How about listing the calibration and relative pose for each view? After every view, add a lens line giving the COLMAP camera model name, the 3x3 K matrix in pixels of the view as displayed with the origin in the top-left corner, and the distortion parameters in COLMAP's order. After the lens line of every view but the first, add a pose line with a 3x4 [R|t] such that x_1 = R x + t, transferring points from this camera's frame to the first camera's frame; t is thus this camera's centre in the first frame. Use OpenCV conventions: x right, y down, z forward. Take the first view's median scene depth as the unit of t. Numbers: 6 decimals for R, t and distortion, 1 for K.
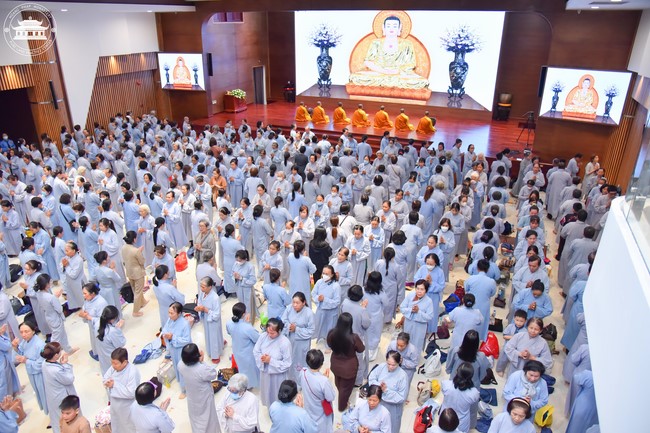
lens RADIAL K [[454.4, 0, 325.0], [0, 454.4, 216.5], [0, 0, 1]] dist [-0.098289, 0.075996]
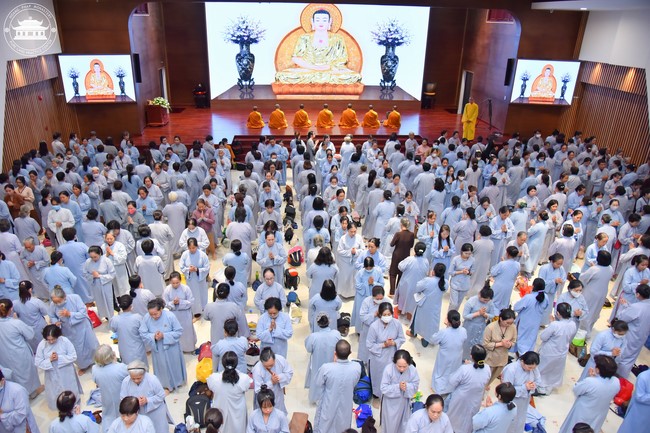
lens RADIAL K [[454.4, 0, 325.0], [0, 454.4, 216.5], [0, 0, 1]] dist [-0.098289, 0.075996]
pose [[0.869741, -0.188106, 0.456253, -0.360632], [0.181494, 0.981636, 0.058736, -0.067732], [-0.458923, 0.031722, 0.887910, 0.159080]]
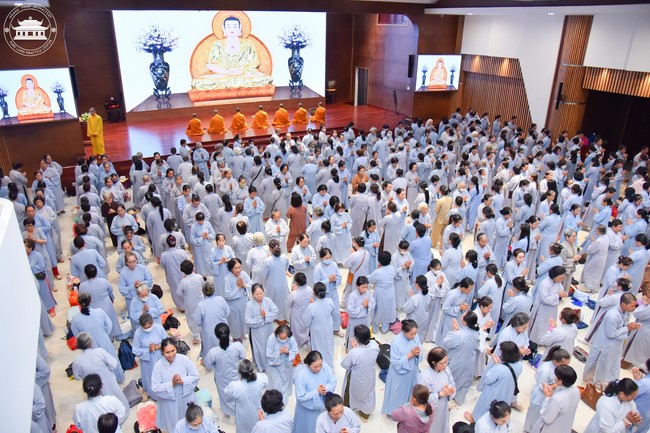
lens RADIAL K [[454.4, 0, 325.0], [0, 454.4, 216.5], [0, 0, 1]] dist [-0.098289, 0.075996]
pose [[0.614564, -0.311283, 0.724854, -0.574234], [0.308933, 0.940434, 0.141934, -0.106408], [-0.725859, 0.136704, 0.674122, 0.239663]]
